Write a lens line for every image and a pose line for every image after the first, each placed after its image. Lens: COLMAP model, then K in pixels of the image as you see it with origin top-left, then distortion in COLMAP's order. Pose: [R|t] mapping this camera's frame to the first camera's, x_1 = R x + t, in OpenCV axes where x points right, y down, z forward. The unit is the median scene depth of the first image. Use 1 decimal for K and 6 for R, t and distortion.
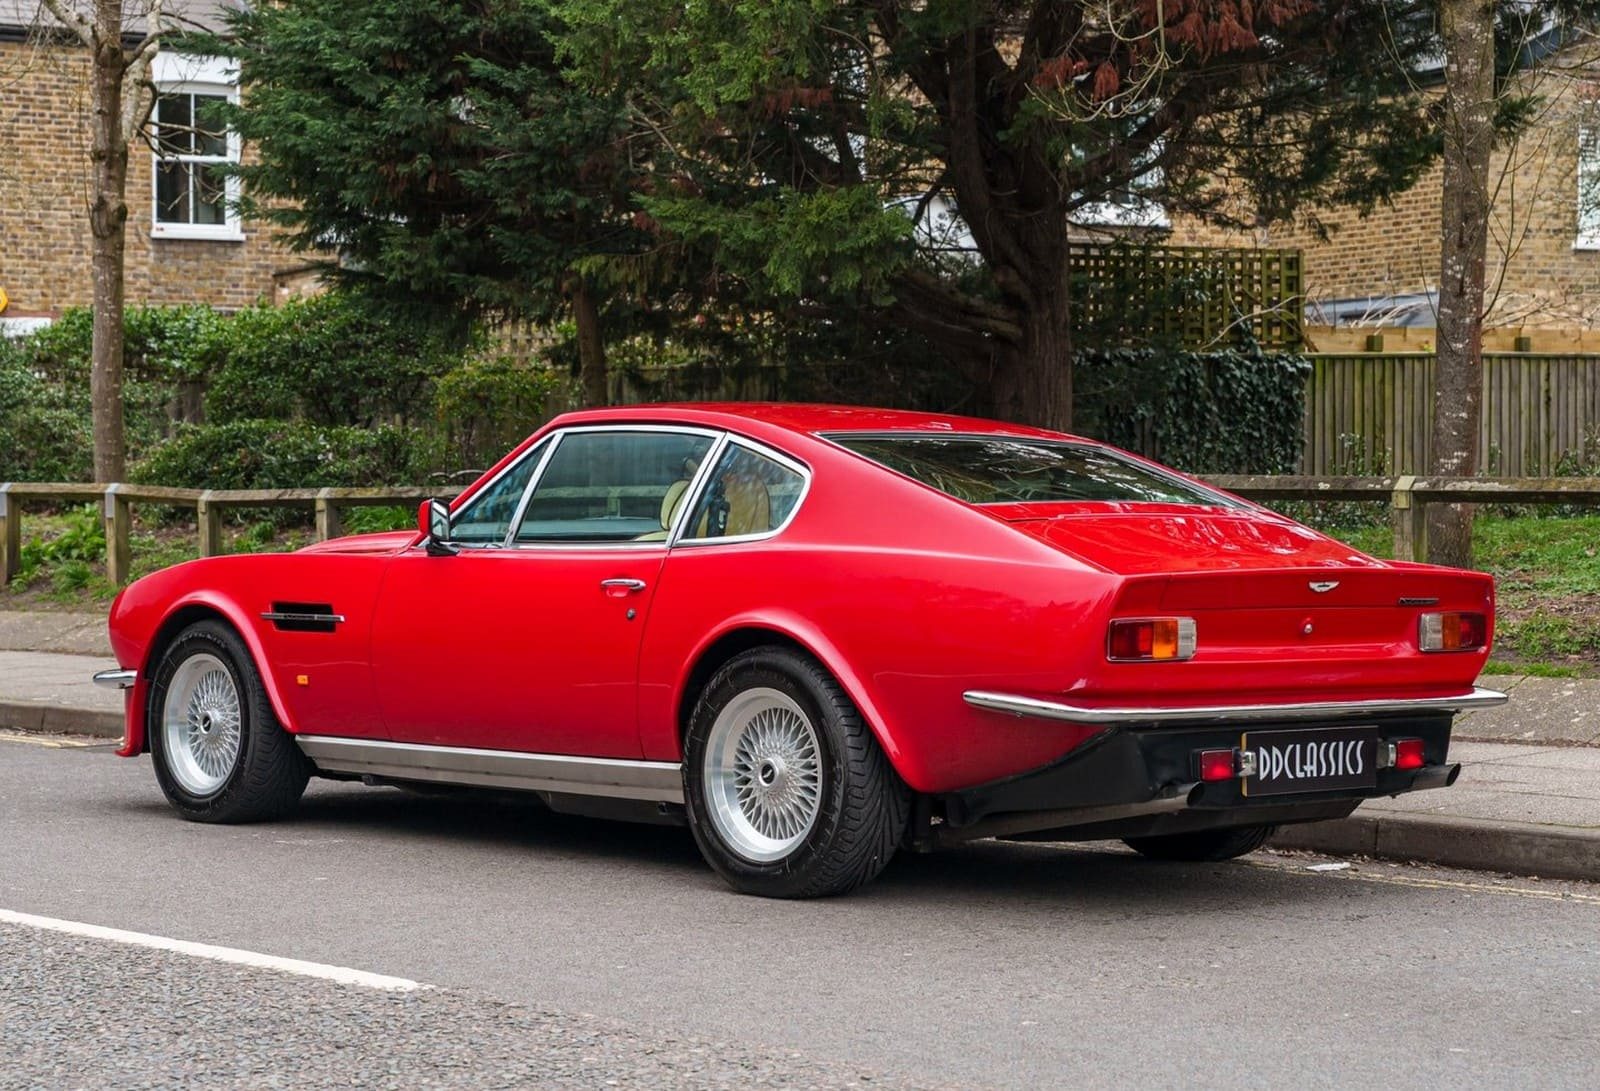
lens RADIAL K [[3181.1, 0, 800.0], [0, 3181.1, 545.5], [0, 0, 1]] dist [-0.009751, 0.177972]
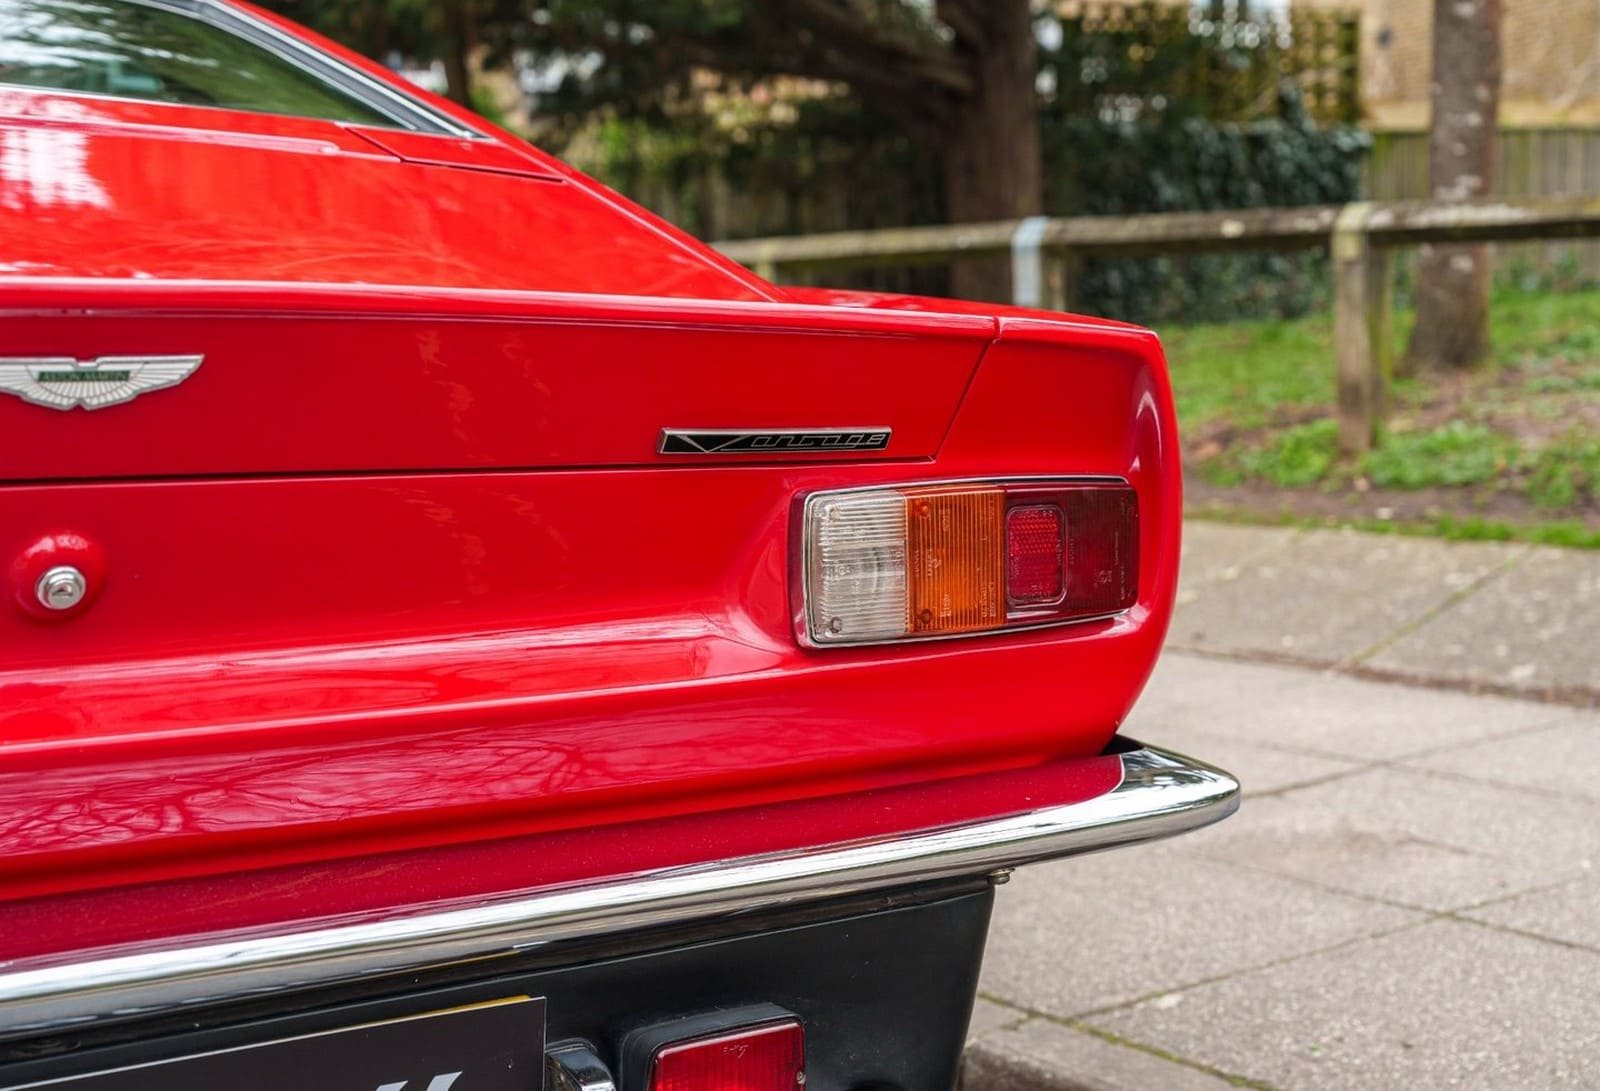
lens RADIAL K [[2386.3, 0, 800.0], [0, 2386.3, 545.5], [0, 0, 1]] dist [0.029396, 0.065965]
pose [[0.992918, -0.002213, -0.118780, 0.111617], [0.011162, 0.997142, 0.074723, 0.006238], [0.118276, -0.075520, 0.990105, 0.424290]]
